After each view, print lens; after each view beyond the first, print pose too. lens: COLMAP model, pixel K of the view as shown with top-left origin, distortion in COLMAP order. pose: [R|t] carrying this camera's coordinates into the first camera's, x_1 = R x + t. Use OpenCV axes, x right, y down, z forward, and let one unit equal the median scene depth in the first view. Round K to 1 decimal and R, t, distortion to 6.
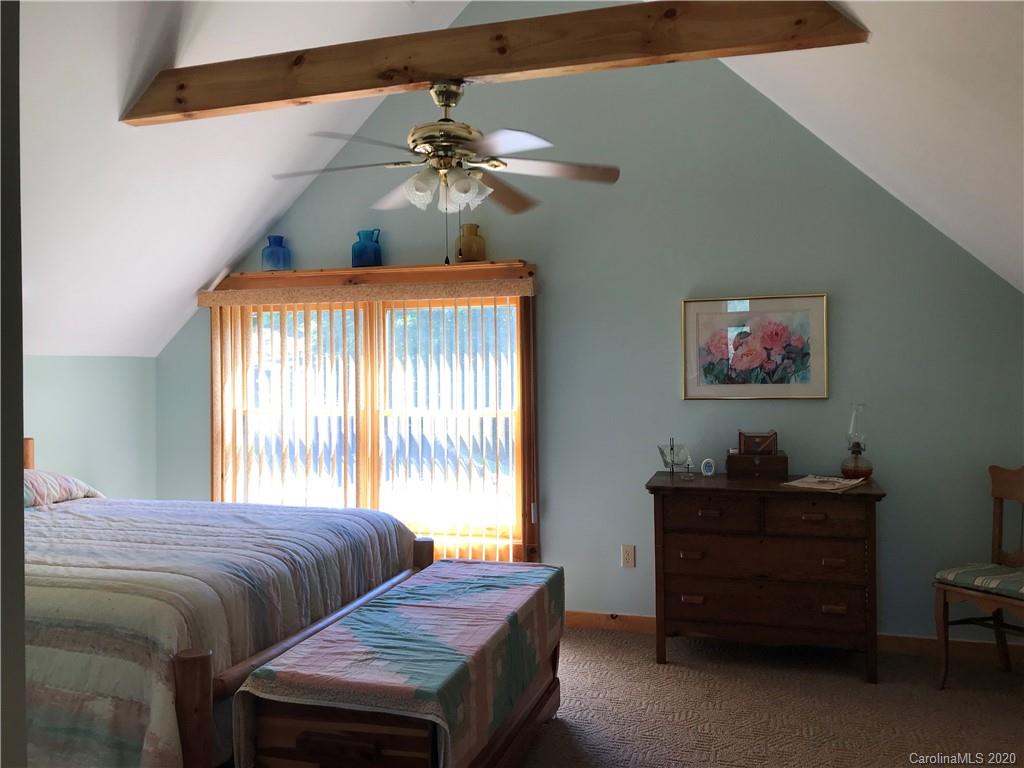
lens RADIAL K [[835.3, 0, 512.0], [0, 835.3, 384.0], [0, 0, 1]] dist [0.002280, 0.016051]
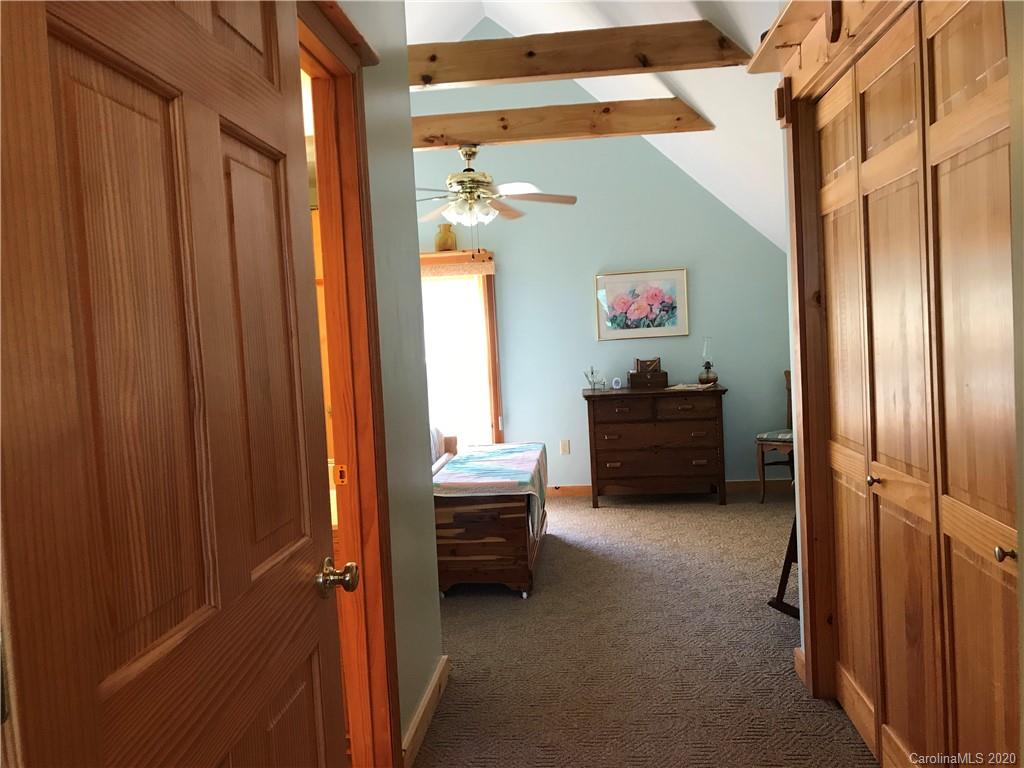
lens RADIAL K [[826.5, 0, 512.0], [0, 826.5, 384.0], [0, 0, 1]] dist [0.073183, -0.001097]
pose [[0.979693, -0.053358, 0.193273, -0.264233], [0.044934, 0.997850, 0.047709, 0.020472], [-0.195403, -0.038056, 0.979984, -0.484932]]
